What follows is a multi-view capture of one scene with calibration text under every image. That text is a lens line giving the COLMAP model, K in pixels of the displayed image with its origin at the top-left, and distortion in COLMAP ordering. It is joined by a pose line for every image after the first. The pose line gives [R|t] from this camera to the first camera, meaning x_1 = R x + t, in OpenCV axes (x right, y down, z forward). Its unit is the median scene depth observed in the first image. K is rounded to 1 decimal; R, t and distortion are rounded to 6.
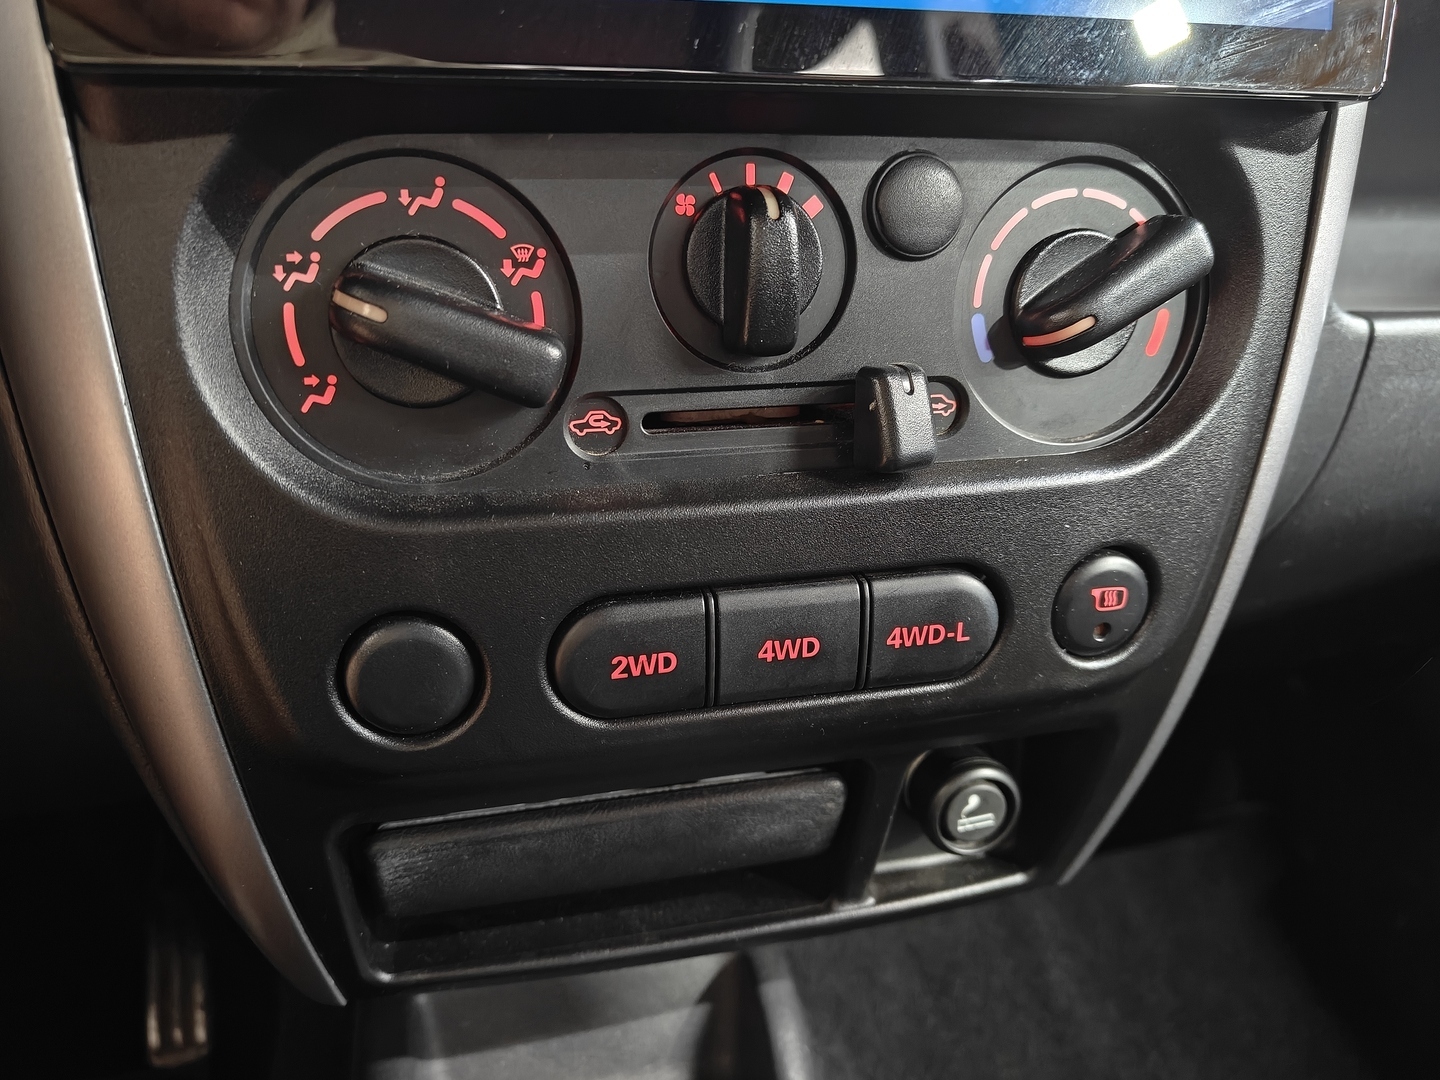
lens RADIAL K [[1012.3, 0, 719.1], [0, 1012.3, 536.6], [0, 0, 1]] dist [0.020120, -0.010636]
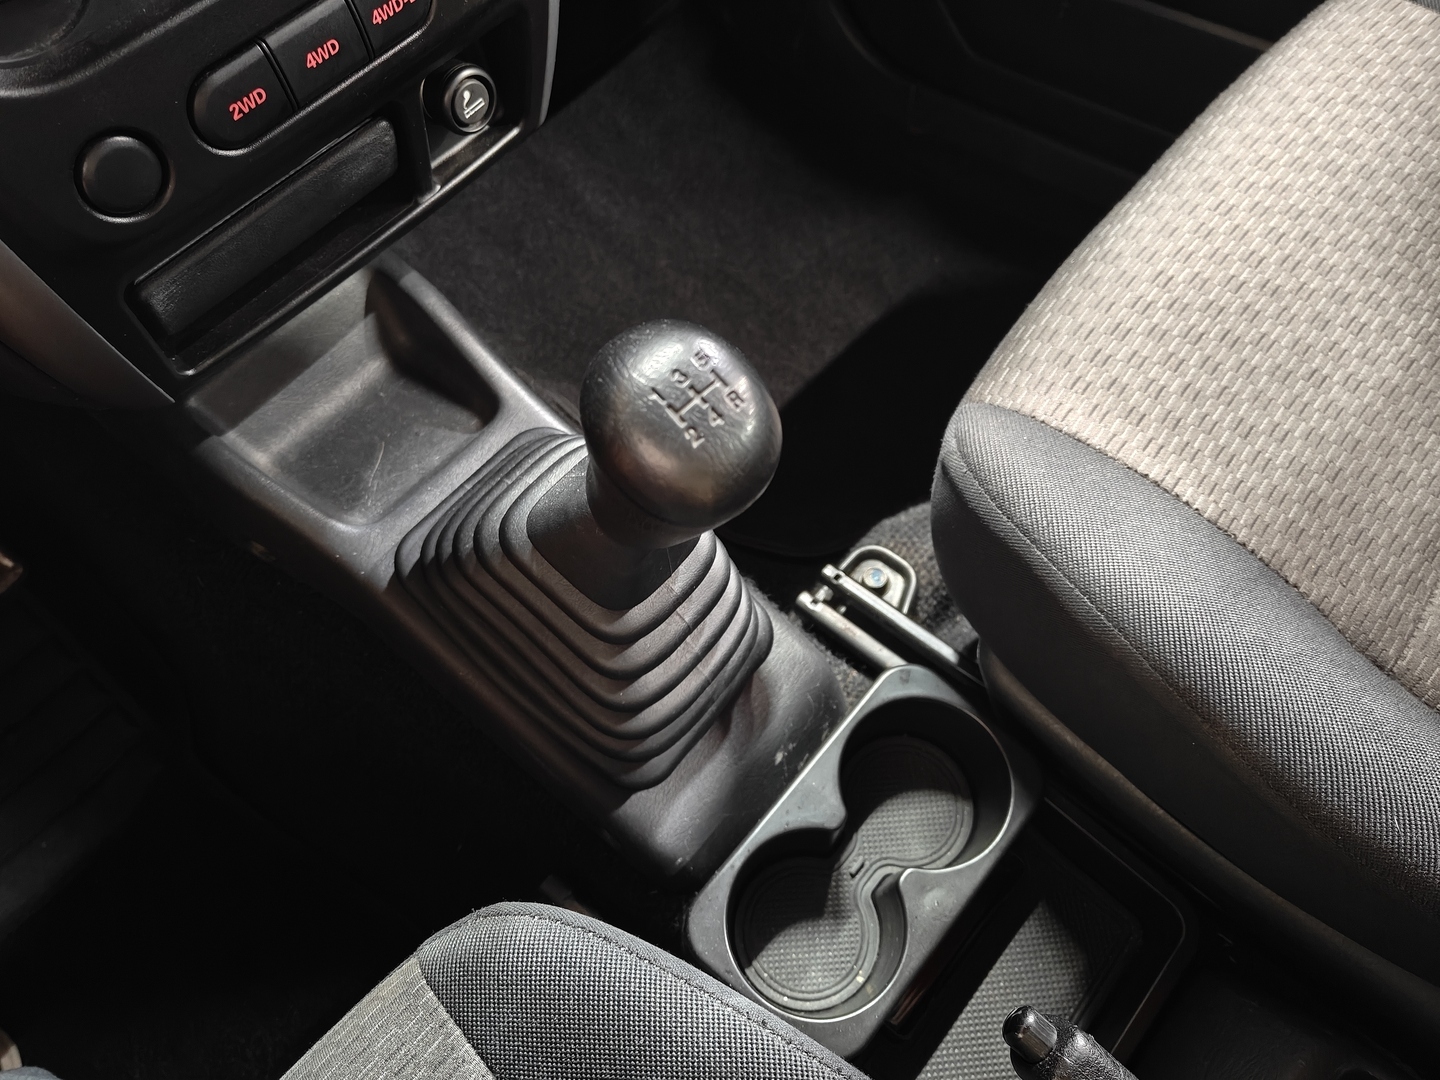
lens RADIAL K [[1012.3, 0, 714.9], [0, 1012.3, 537.8], [0, 0, 1]] dist [0.020120, -0.010636]
pose [[0.816956, -0.534860, 0.215658, -0.172148], [0.287419, 0.701818, 0.651799, -0.213027], [-0.499974, -0.470507, 0.727083, -0.807762]]
